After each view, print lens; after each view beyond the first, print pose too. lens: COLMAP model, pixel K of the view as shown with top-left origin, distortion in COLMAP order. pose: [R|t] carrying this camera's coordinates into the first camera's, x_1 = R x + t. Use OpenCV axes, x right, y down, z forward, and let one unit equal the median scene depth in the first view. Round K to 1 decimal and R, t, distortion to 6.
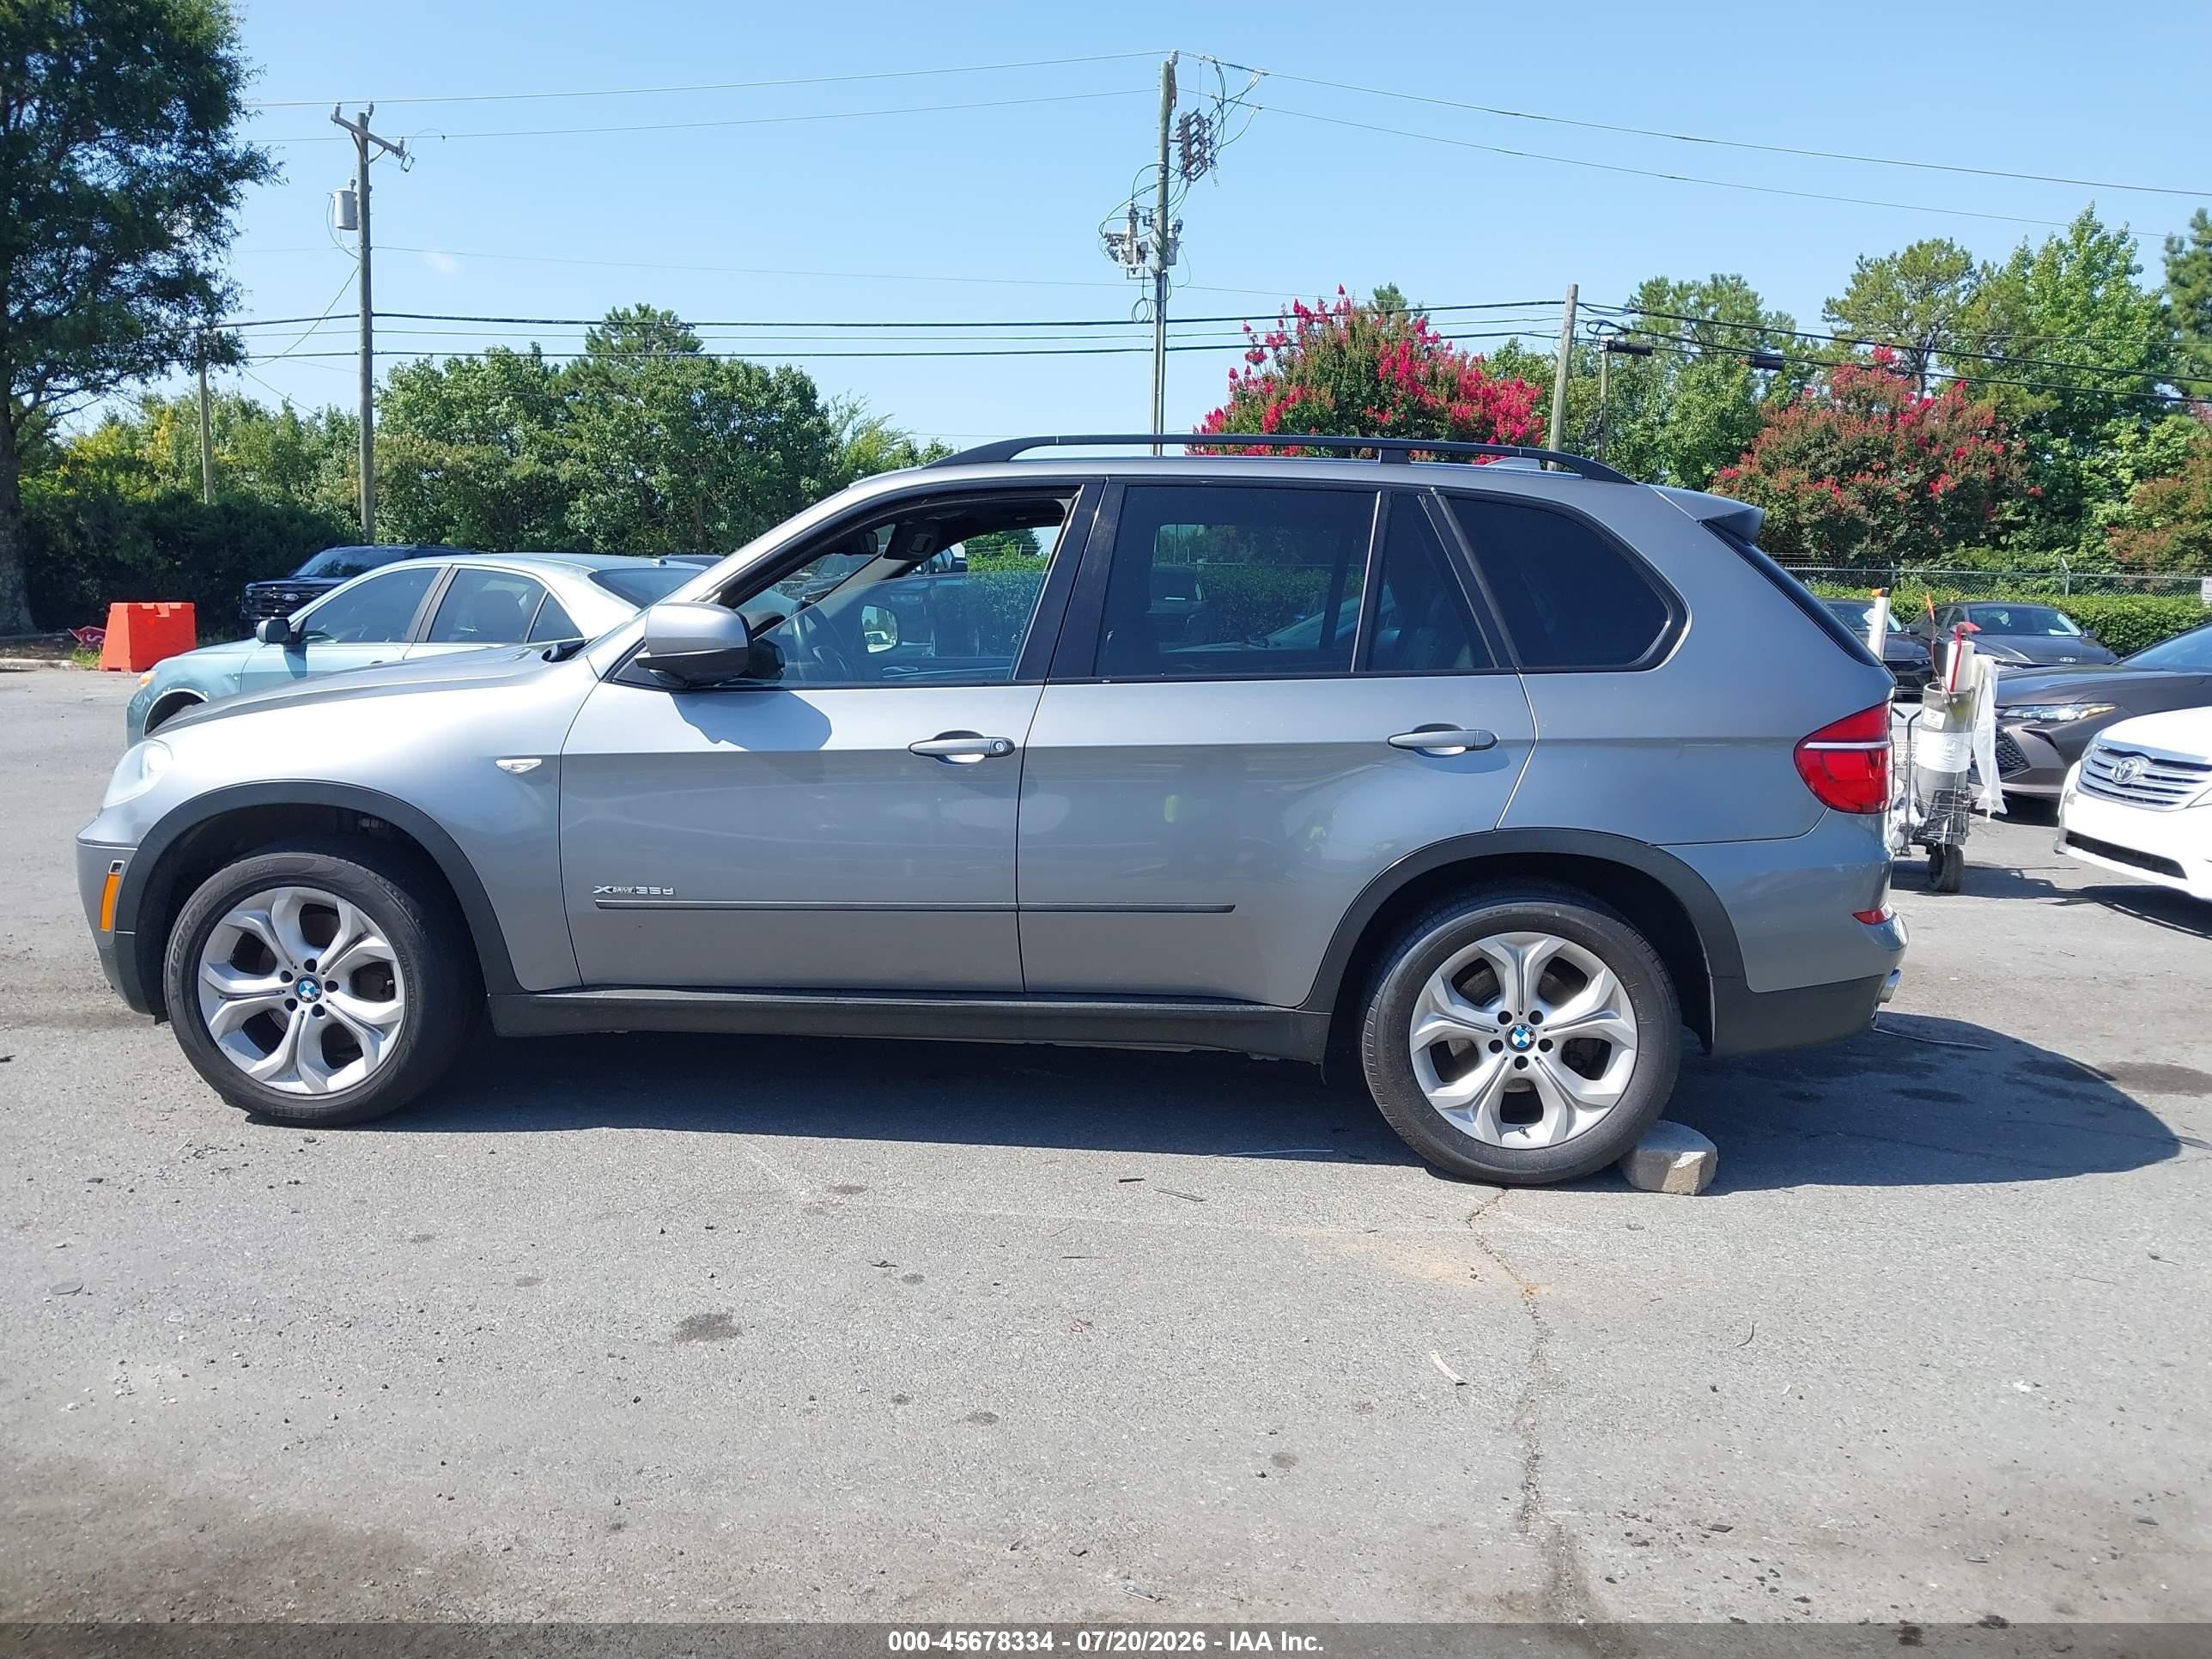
lens RADIAL K [[1783.1, 0, 1102.9], [0, 1783.1, 839.2], [0, 0, 1]] dist [0.028284, -0.010897]
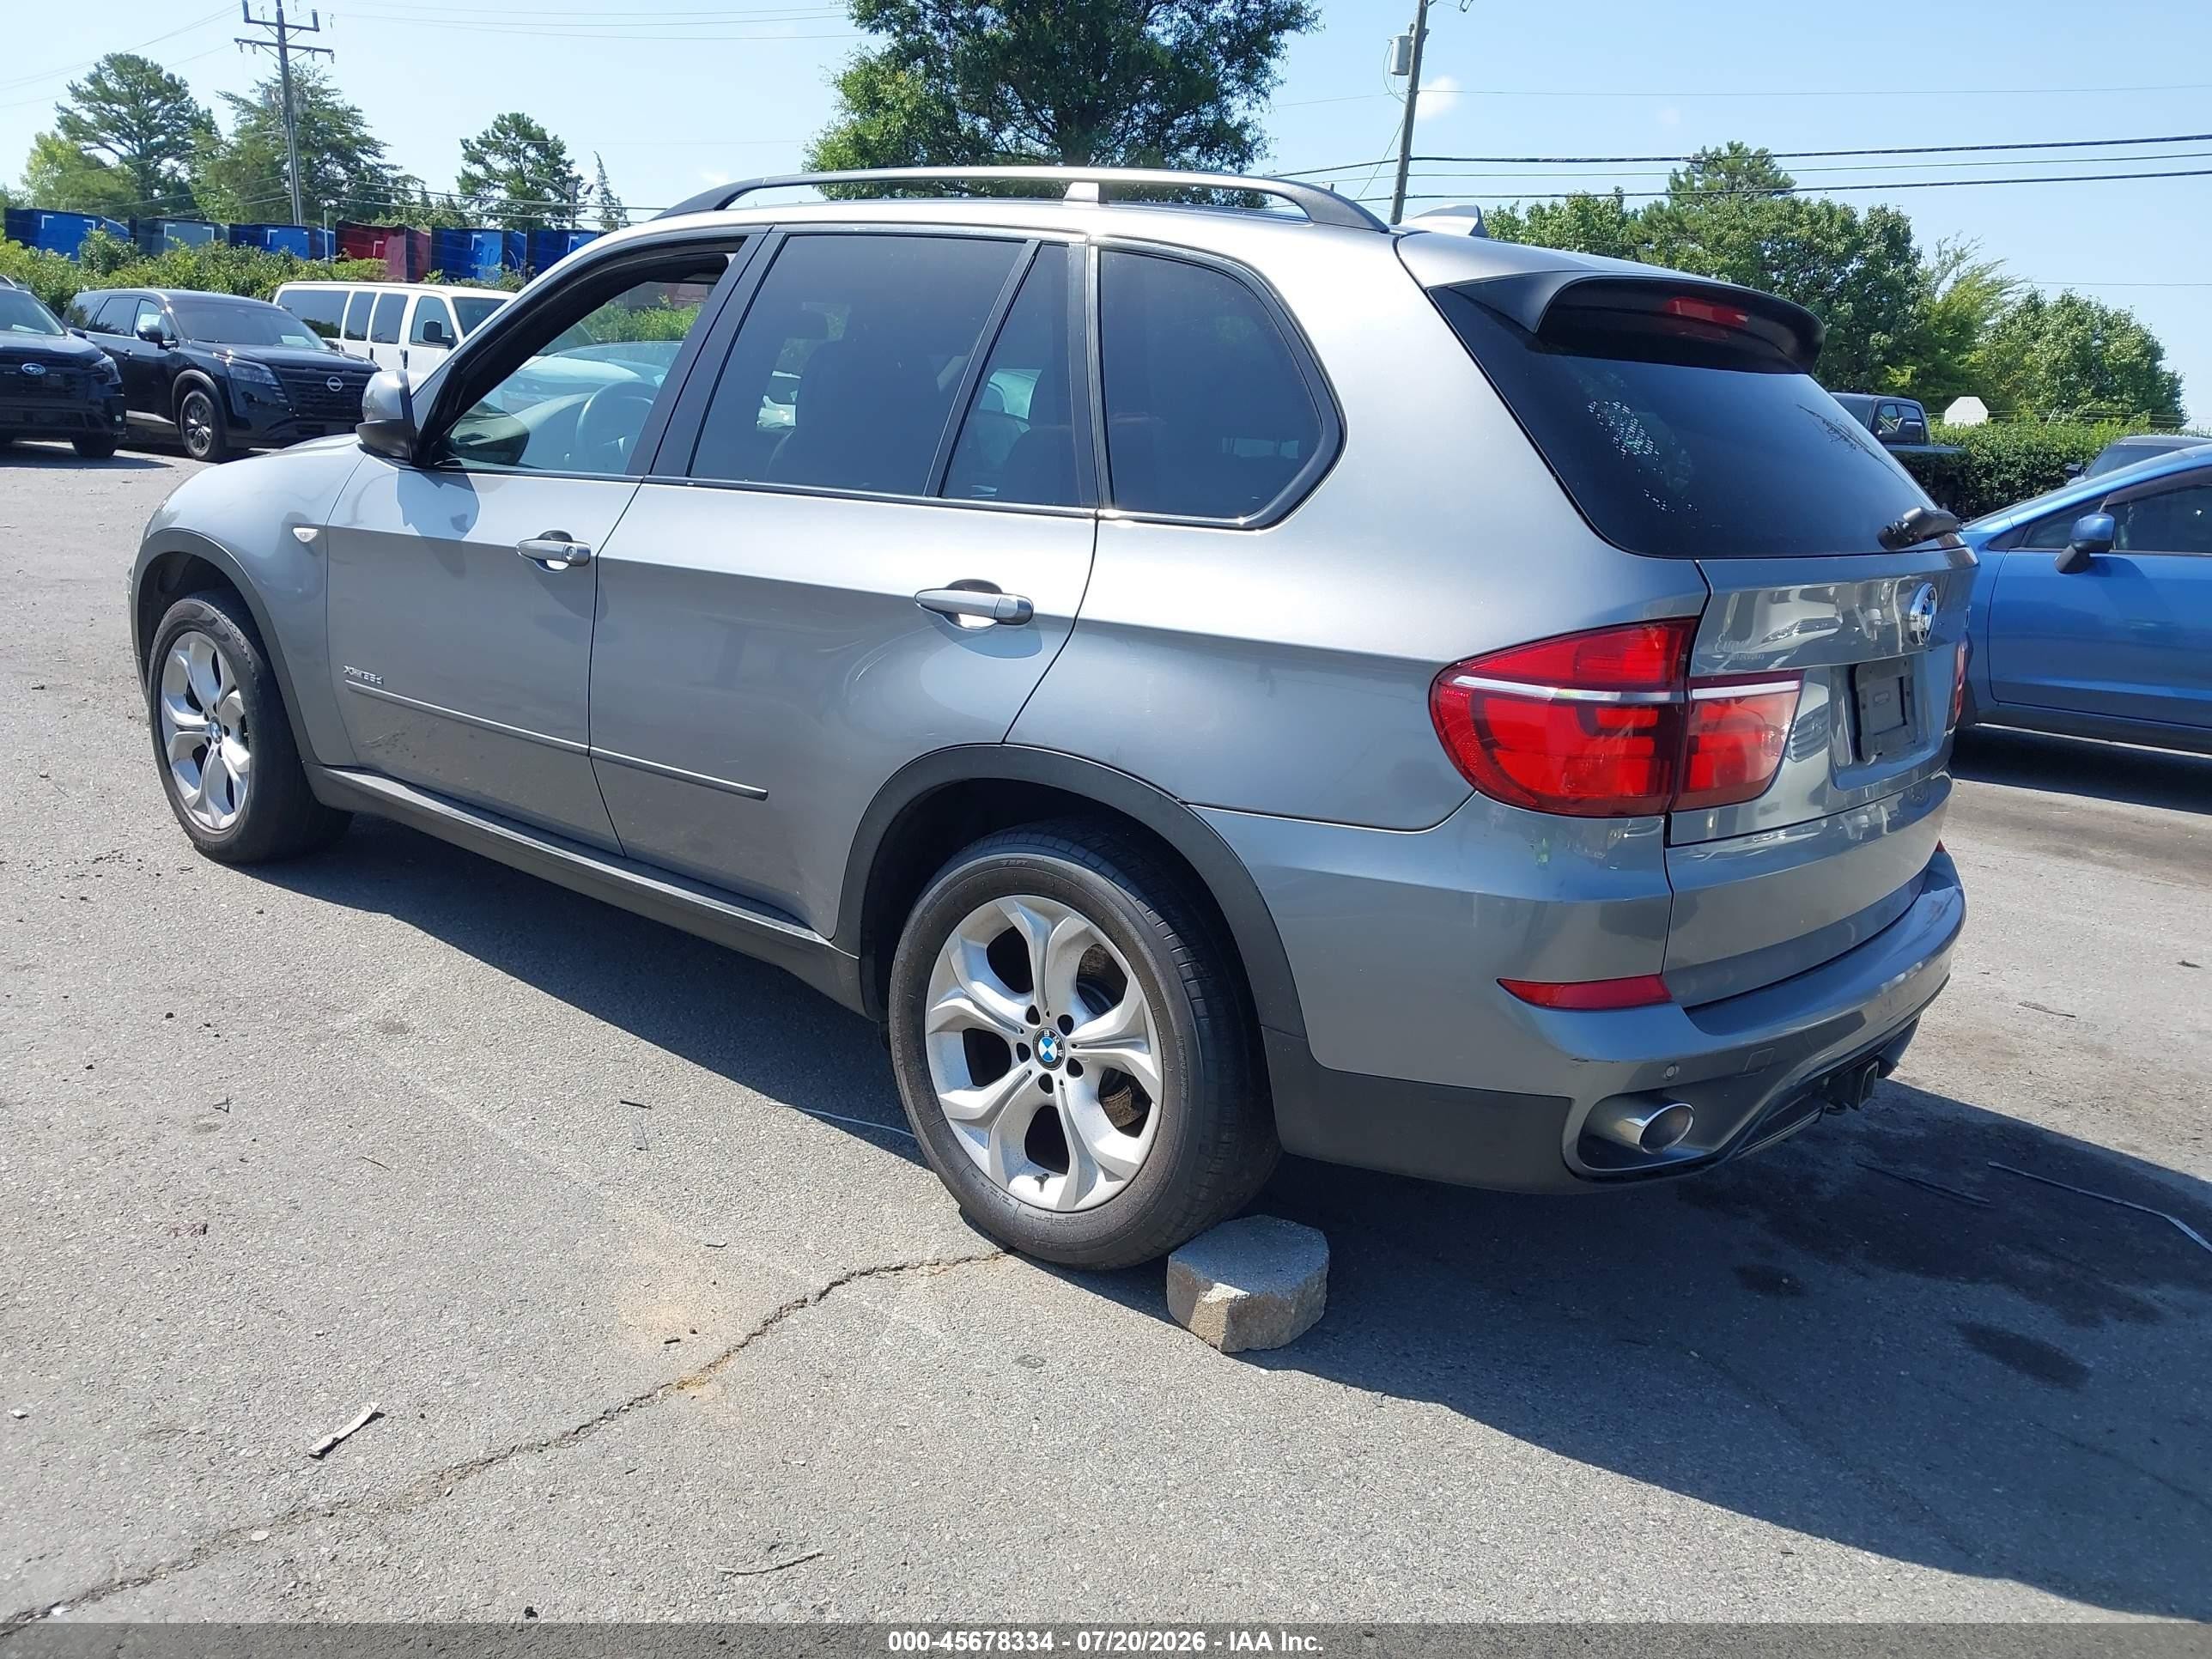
lens RADIAL K [[1783.1, 0, 1106.0], [0, 1783.1, 814.6], [0, 0, 1]] dist [0.028284, -0.010897]
pose [[0.819861, 0.171969, -0.546127, 0.086712], [-0.137797, 0.985057, 0.103318, -0.007371], [0.555733, -0.009452, 0.831307, 0.062337]]
